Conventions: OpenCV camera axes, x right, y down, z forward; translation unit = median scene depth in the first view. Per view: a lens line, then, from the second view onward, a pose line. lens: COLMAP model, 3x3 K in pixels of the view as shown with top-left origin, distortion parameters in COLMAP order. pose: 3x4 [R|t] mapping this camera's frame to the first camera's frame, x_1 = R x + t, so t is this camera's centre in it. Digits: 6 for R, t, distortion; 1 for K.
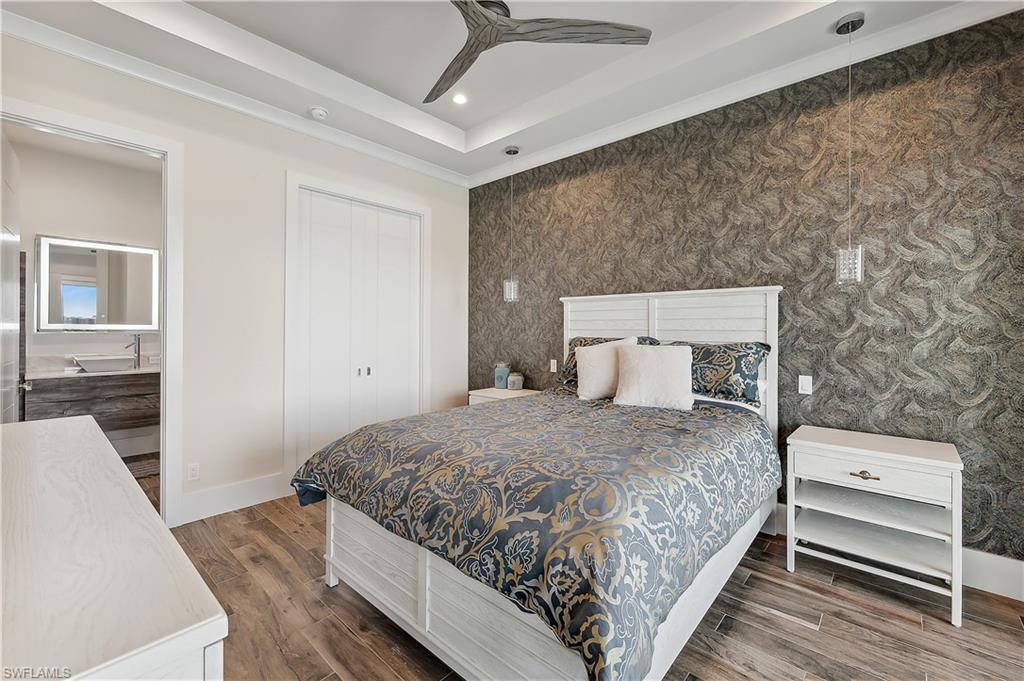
lens RADIAL K [[416.7, 0, 503.1], [0, 416.7, 329.7], [0, 0, 1]] dist [-0.009276, 0.001864]
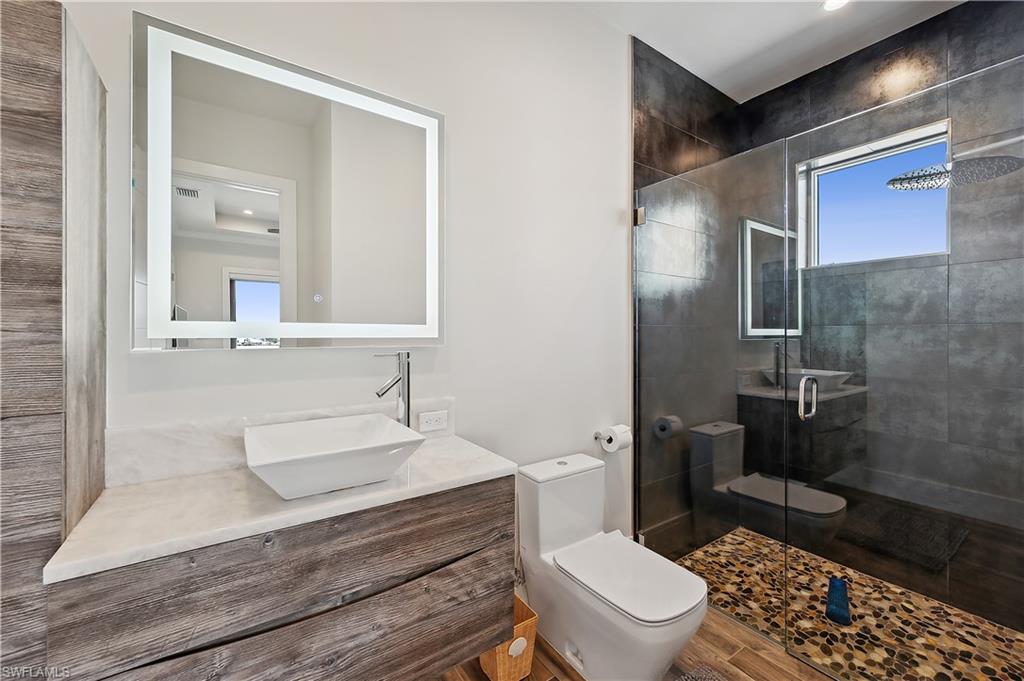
lens RADIAL K [[416.7, 0, 518.7], [0, 416.7, 338.7], [0, 0, 1]] dist [-0.009276, 0.001864]
pose [[0.974163, -0.003045, -0.225827, -0.793353], [0.004154, 0.999982, 0.004438, -0.001156], [0.225809, -0.005261, 0.974157, 0.769775]]
